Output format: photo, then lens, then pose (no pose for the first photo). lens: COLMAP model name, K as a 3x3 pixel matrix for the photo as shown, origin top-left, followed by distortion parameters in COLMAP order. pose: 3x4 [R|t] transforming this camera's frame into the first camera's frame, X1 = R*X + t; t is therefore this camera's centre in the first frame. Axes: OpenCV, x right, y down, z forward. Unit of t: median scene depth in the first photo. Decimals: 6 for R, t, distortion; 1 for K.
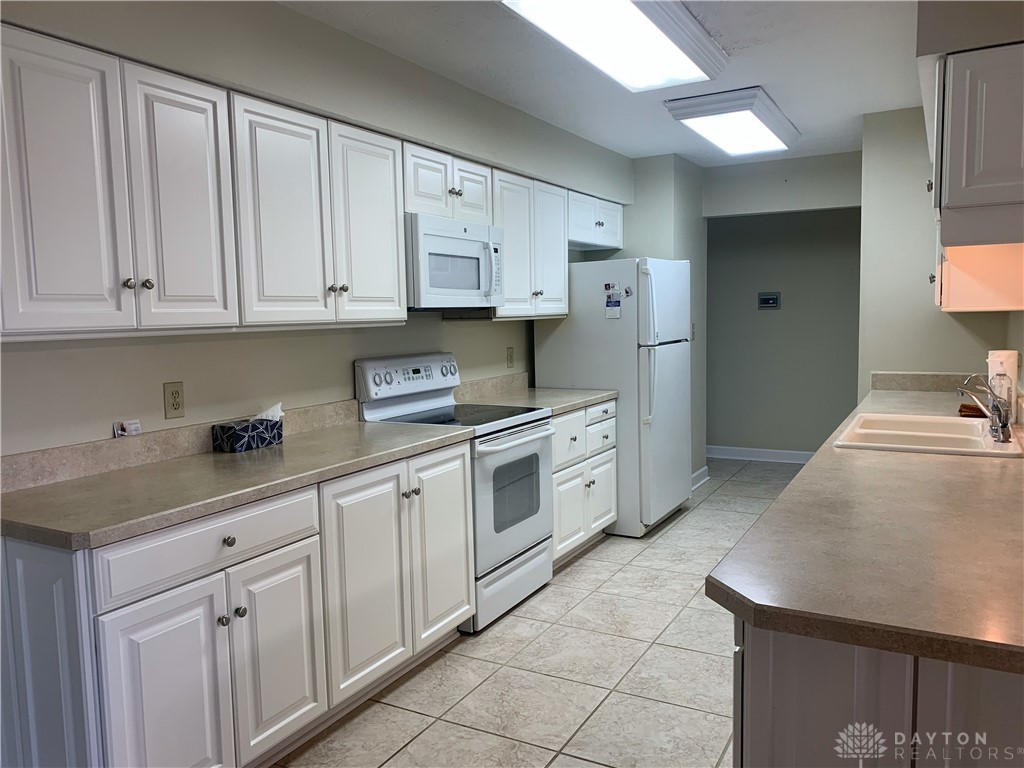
lens RADIAL K [[767.2, 0, 508.4], [0, 767.2, 386.3], [0, 0, 1]] dist [0.094513, -0.148878]
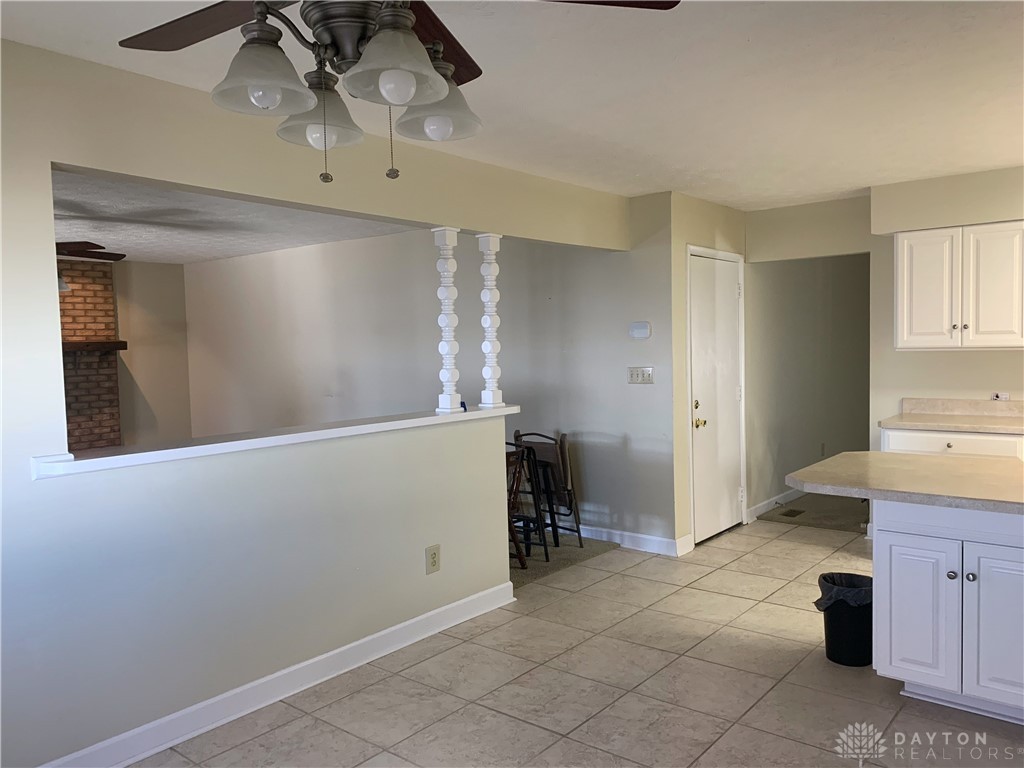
lens RADIAL K [[767.2, 0, 508.4], [0, 767.2, 386.3], [0, 0, 1]] dist [0.094513, -0.148878]
pose [[-0.182906, 0.080198, -0.979854, 1.944570], [-0.064249, 0.993562, 0.093313, -0.088303], [0.981029, 0.080022, -0.176576, 0.149253]]
